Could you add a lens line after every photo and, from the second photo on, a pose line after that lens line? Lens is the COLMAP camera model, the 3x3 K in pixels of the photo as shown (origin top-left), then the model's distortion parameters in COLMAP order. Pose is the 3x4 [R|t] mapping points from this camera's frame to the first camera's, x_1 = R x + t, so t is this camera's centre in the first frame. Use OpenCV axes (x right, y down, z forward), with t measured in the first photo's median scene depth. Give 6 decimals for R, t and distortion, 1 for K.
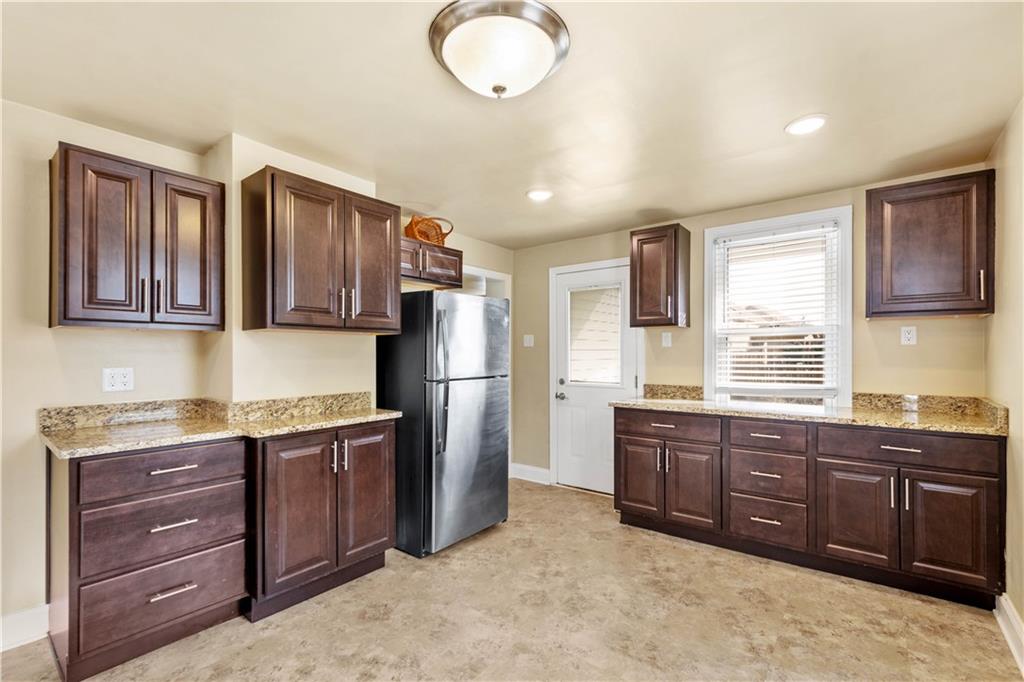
lens RADIAL K [[450.6, 0, 513.4], [0, 450.6, 351.5], [0, 0, 1]] dist [0.009269, -0.000016]
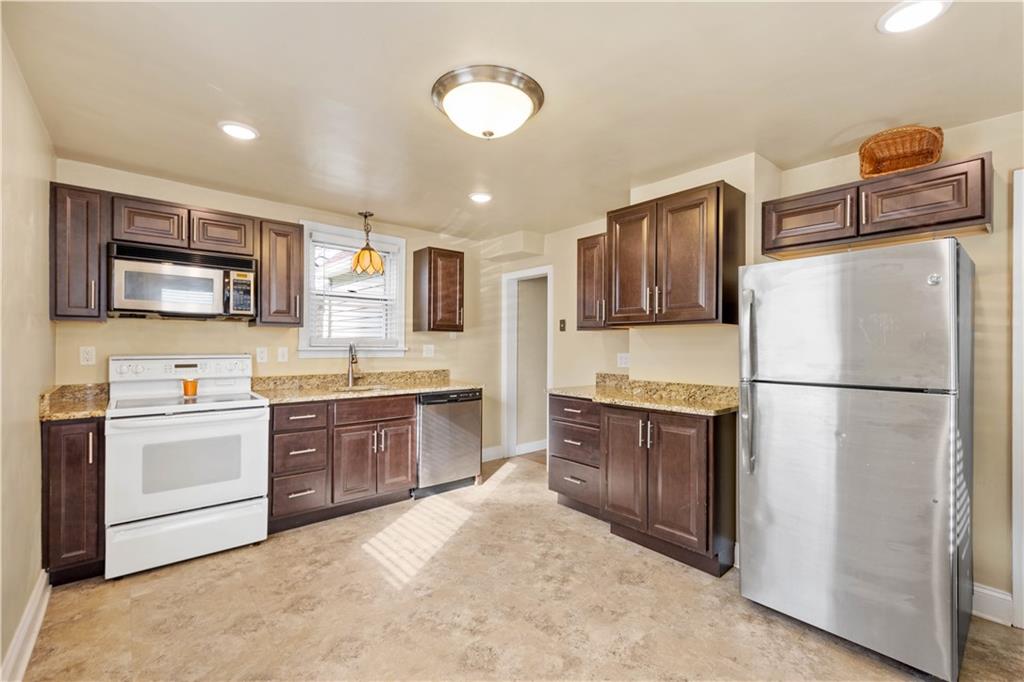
lens RADIAL K [[436.9, 0, 513.7], [0, 436.9, 341.1], [0, 0, 1]] dist [0.001861, 0.000043]
pose [[-0.191945, -0.009278, -0.981362, 0.755042], [-0.001493, 0.999957, -0.009161, 0.004391], [0.981405, -0.000293, -0.191951, 0.858890]]
